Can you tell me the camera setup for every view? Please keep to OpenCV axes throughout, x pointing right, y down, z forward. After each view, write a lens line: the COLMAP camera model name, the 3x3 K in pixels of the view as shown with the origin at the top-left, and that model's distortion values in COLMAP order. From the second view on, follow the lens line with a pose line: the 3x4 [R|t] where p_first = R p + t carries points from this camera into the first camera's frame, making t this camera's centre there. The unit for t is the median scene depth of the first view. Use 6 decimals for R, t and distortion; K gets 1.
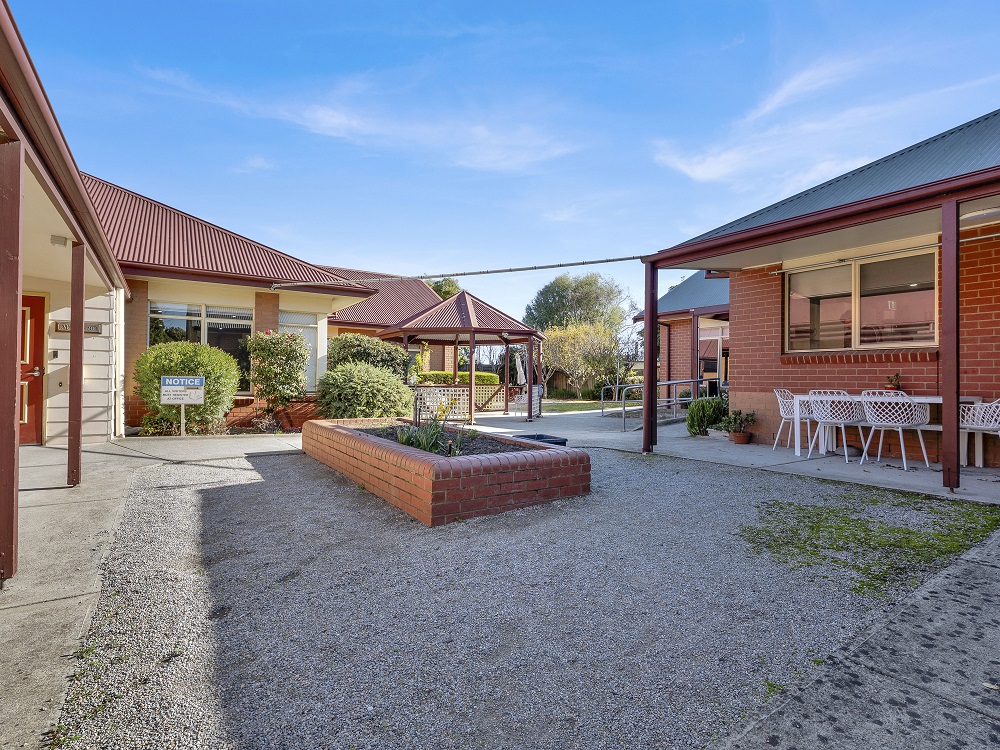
lens RADIAL K [[506.4, 0, 500.1], [0, 506.4, 377.5], [0, 0, 1]] dist [0.003268, 0.001386]
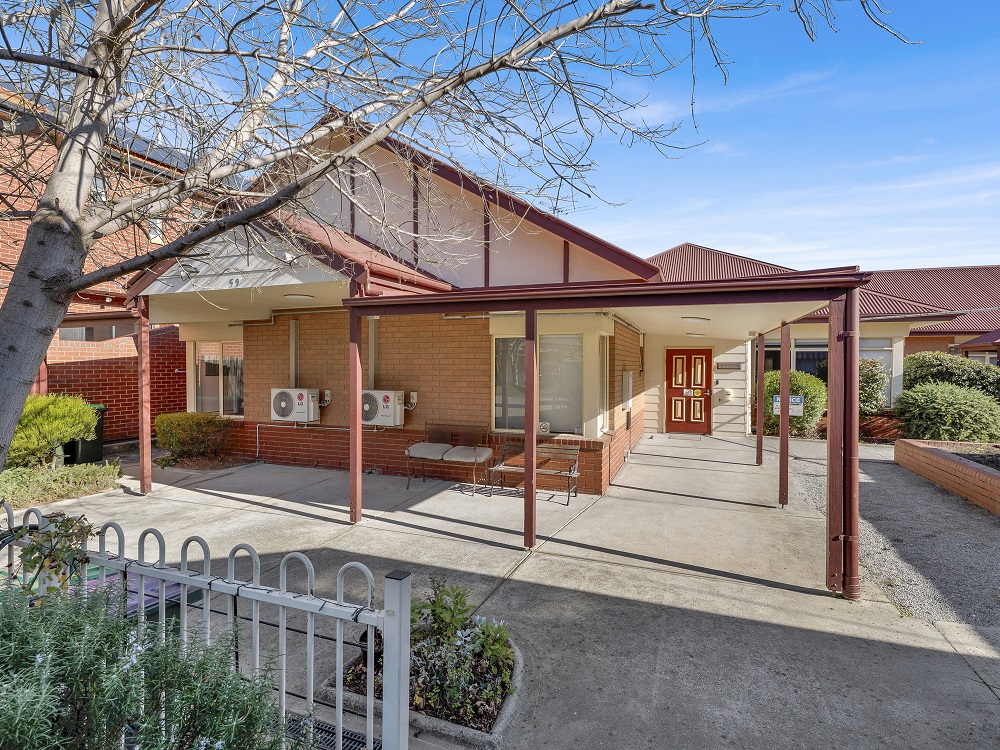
lens RADIAL K [[506.4, 0, 500.0], [0, 506.4, 375.5], [0, 0, 1]] dist [0.003268, 0.001386]
pose [[0.582036, 0.013690, -0.813048, 0.055384], [0.004744, 0.999784, 0.020229, -0.074780], [0.813149, -0.015631, 0.581845, -0.404729]]
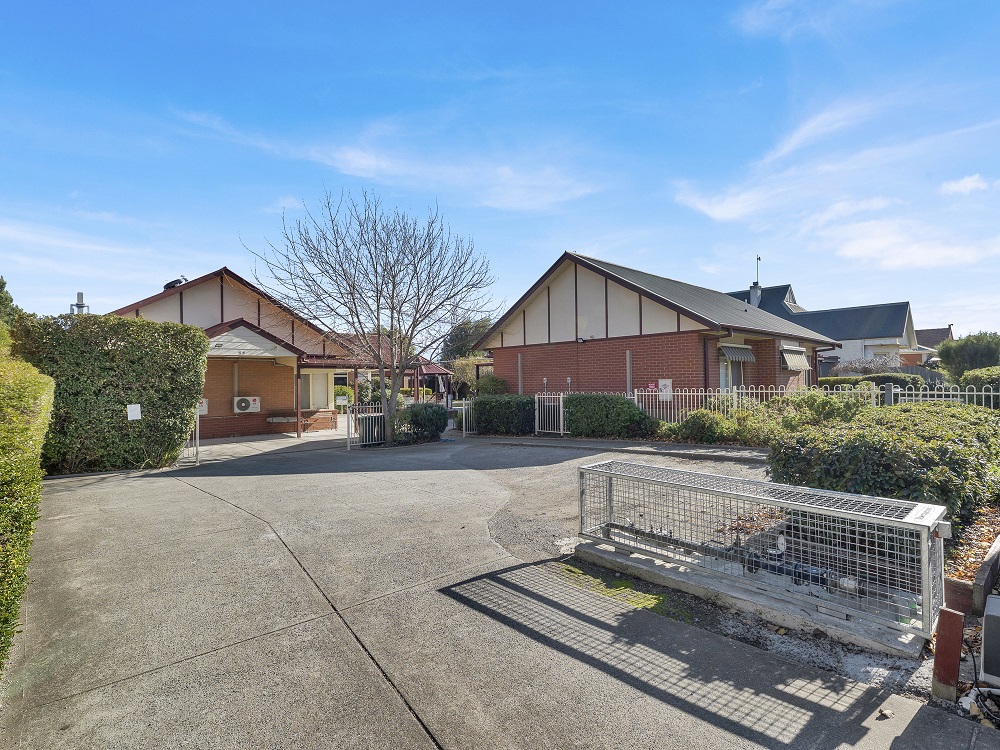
lens RADIAL K [[506.4, 0, 500.4], [0, 506.4, 376.4], [0, 0, 1]] dist [0.003268, 0.001386]
pose [[0.986619, -0.015976, 0.162259, -0.110931], [0.016558, 0.999860, -0.002235, -0.089493], [-0.162200, 0.004891, 0.986746, -1.991939]]
